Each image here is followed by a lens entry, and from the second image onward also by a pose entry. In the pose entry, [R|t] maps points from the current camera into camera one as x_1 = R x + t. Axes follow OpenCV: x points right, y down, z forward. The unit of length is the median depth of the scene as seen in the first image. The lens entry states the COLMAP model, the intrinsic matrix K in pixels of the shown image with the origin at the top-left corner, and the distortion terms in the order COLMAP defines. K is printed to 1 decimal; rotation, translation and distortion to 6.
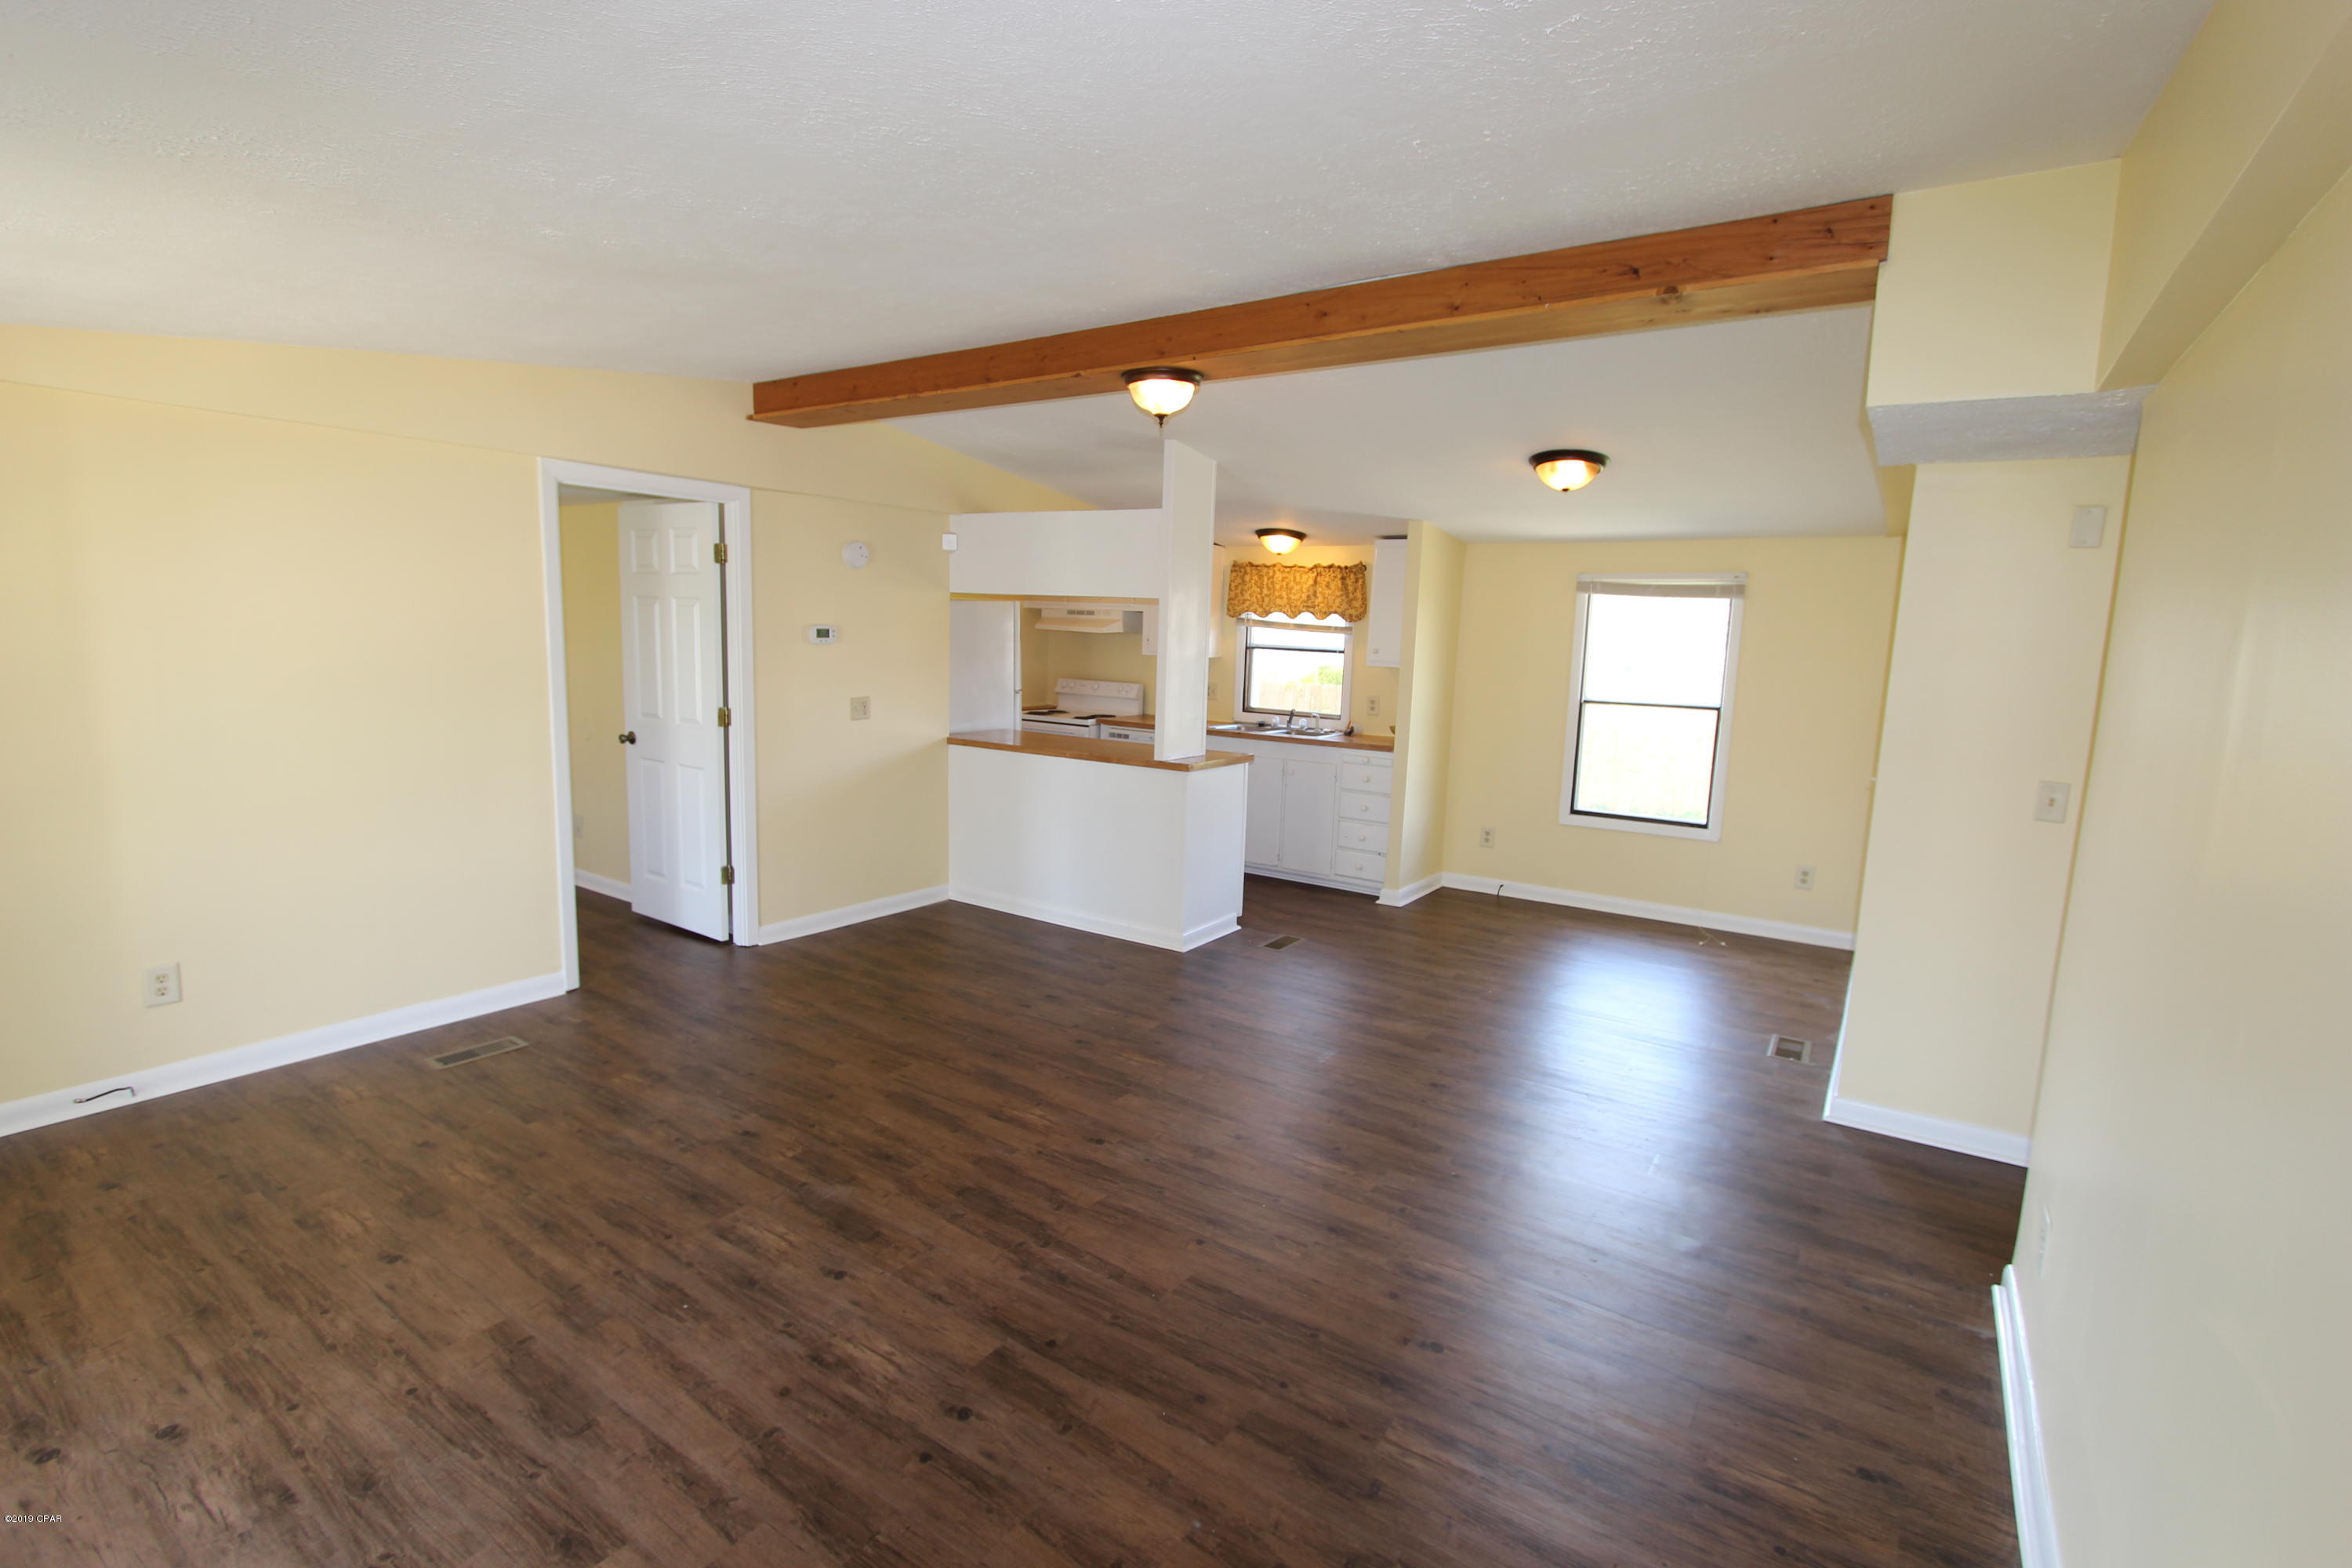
lens RADIAL K [[1086.2, 0, 1176.5], [0, 1086.2, 783.3], [0, 0, 1]] dist [-0.016818, 0.000241]
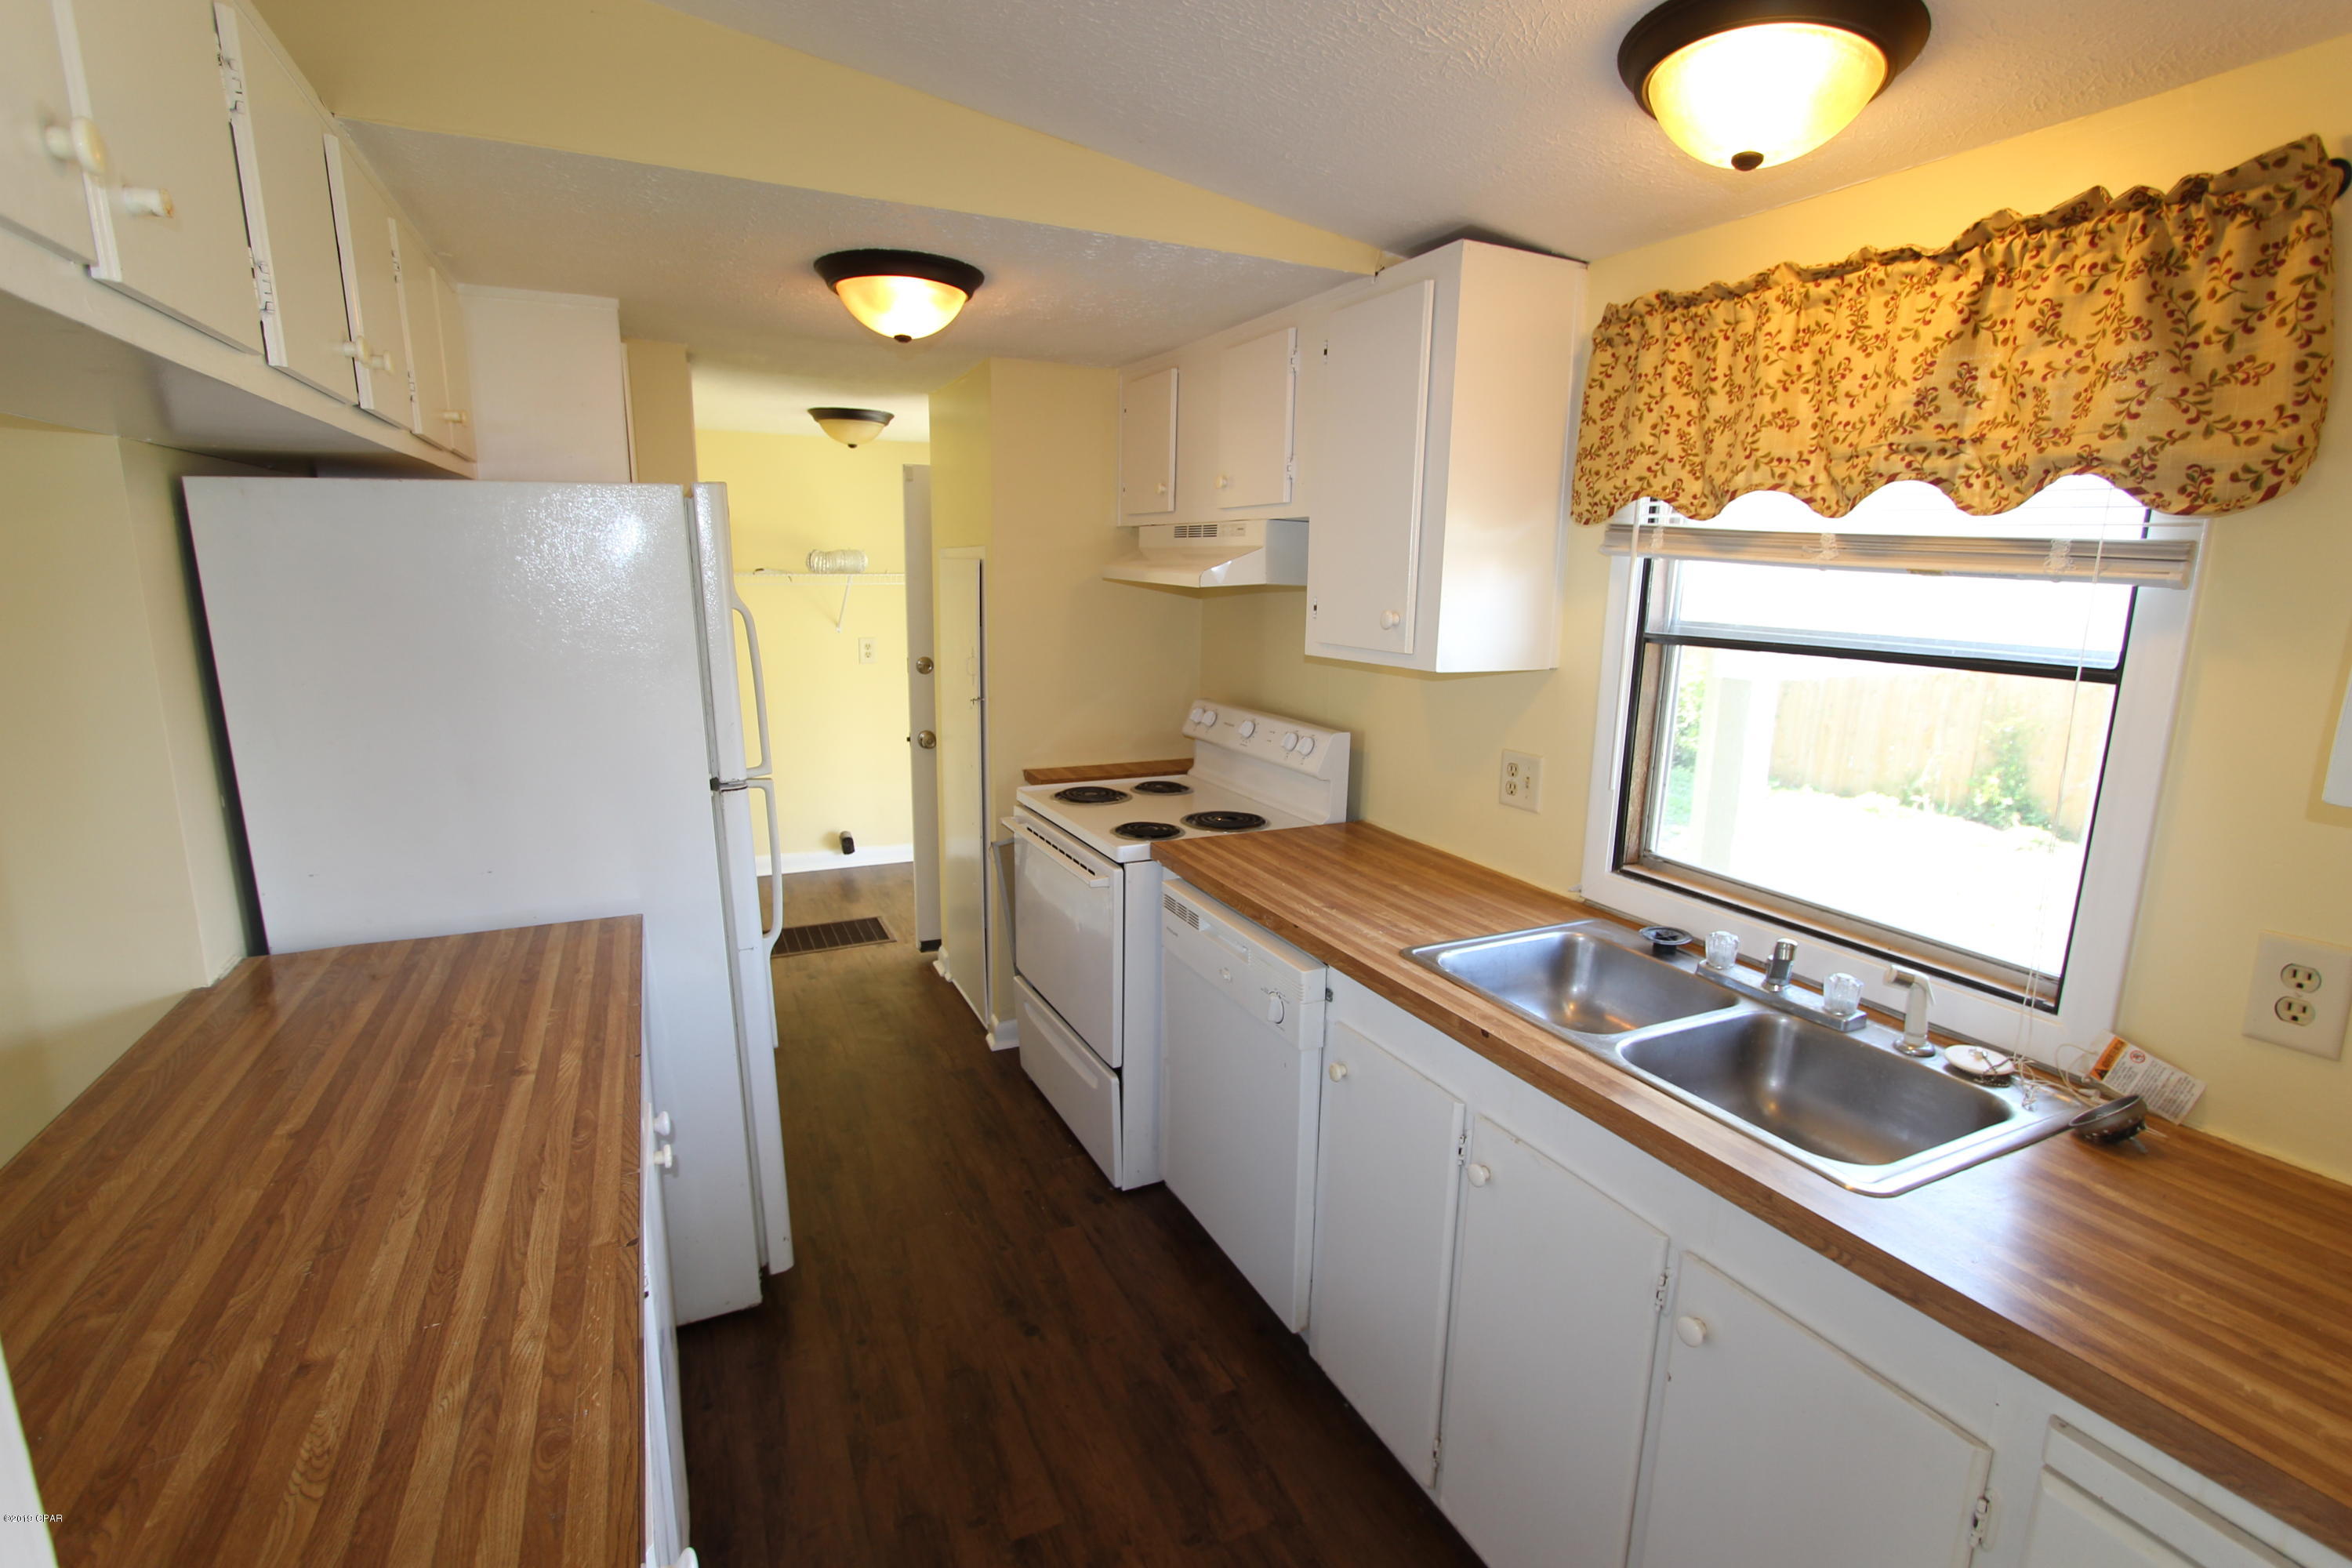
lens RADIAL K [[1086.2, 0, 1168.0], [0, 1086.2, 788.2], [0, 0, 1]] dist [-0.016818, 0.000241]
pose [[0.857017, 0.080843, -0.508906, 0.106359], [-0.055669, 0.996362, 0.064531, -0.102519], [0.512272, -0.026974, 0.858400, 0.738474]]
